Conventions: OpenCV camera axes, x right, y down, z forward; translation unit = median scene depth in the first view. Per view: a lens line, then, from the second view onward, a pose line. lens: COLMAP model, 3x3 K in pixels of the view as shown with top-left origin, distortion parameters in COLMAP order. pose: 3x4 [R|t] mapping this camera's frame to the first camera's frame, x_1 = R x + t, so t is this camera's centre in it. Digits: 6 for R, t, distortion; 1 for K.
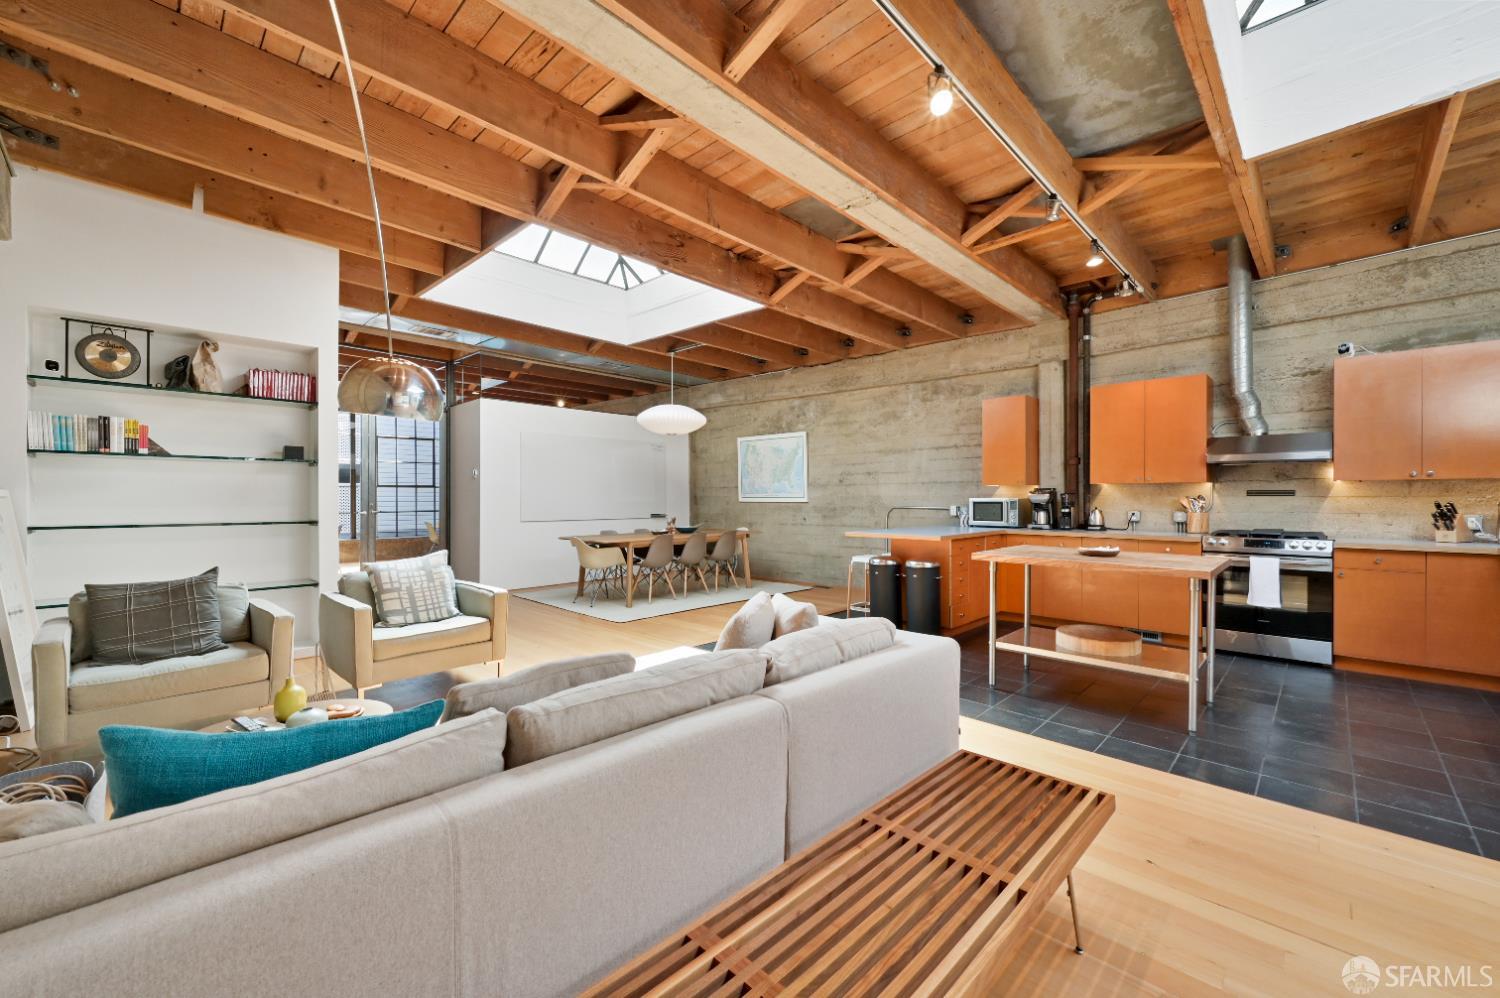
lens RADIAL K [[594.5, 0, 750.5], [0, 594.5, 499.8], [0, 0, 1]] dist [0.003598, -0.000994]
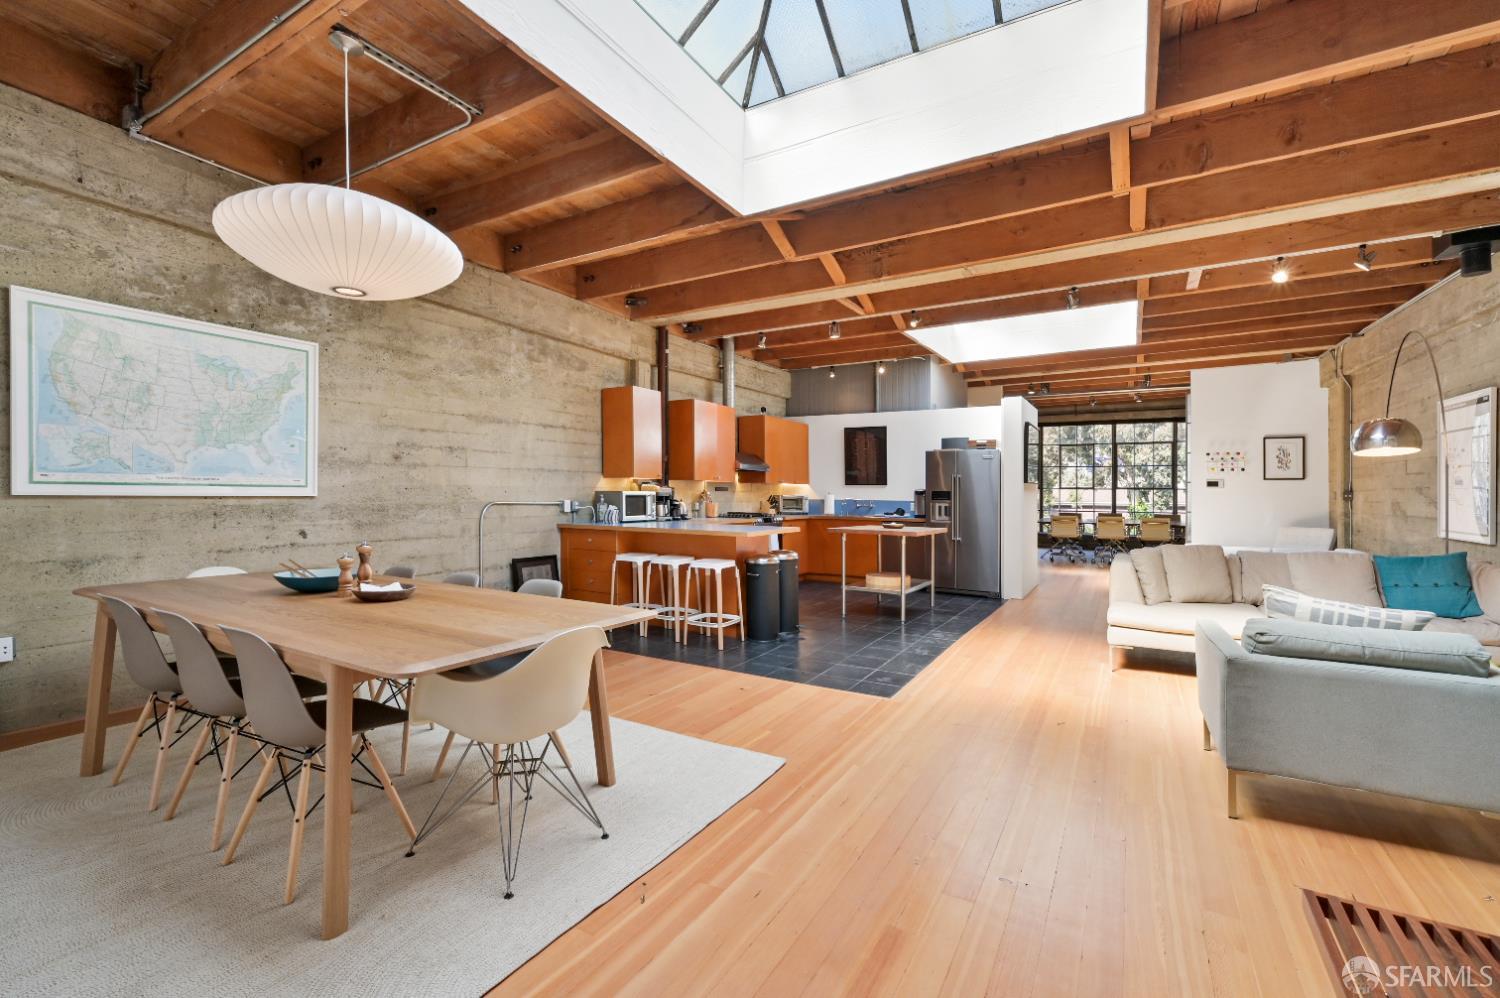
lens RADIAL K [[655.0, 0, 734.4], [0, 655.0, 494.0], [0, 0, 1]] dist [0.004411, 0.000287]
pose [[-0.227878, -0.003900, 0.973682, -0.528273], [-0.007645, 0.999968, 0.002216, -0.001698], [-0.973660, -0.006939, -0.227900, 0.883631]]
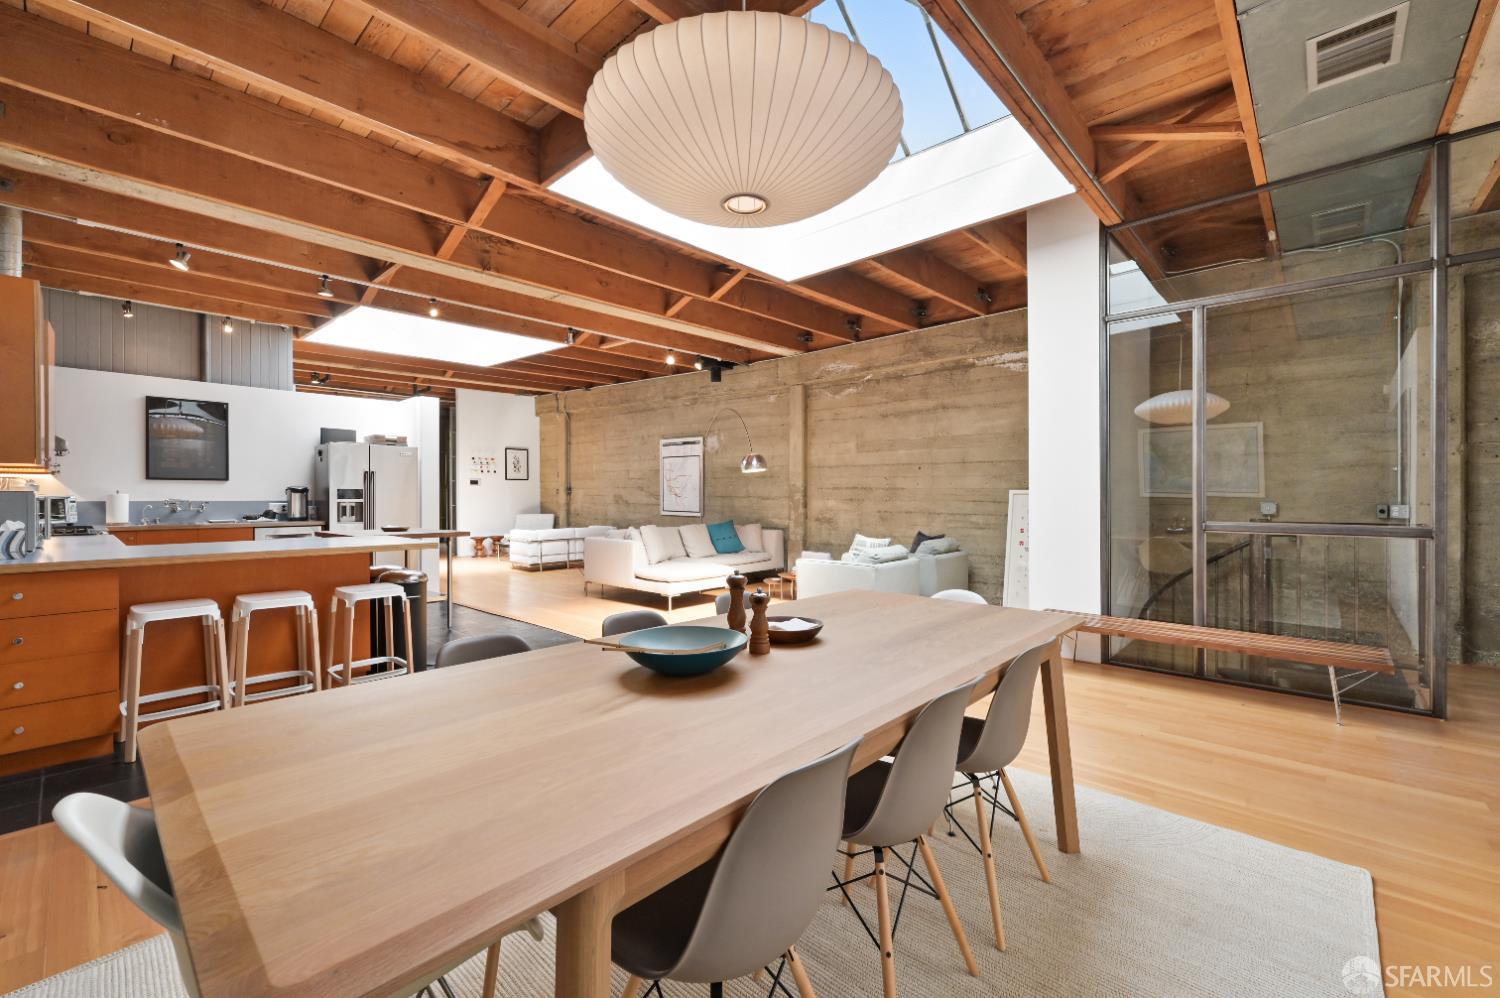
lens RADIAL K [[655.0, 0, 733.7], [0, 655.0, 493.9], [0, 0, 1]] dist [0.004411, 0.000287]
pose [[-0.998980, -0.002887, -0.045068, -0.207383], [-0.003058, 0.999988, 0.003739, -0.004341], [0.045057, 0.003873, -0.998977, 1.169844]]
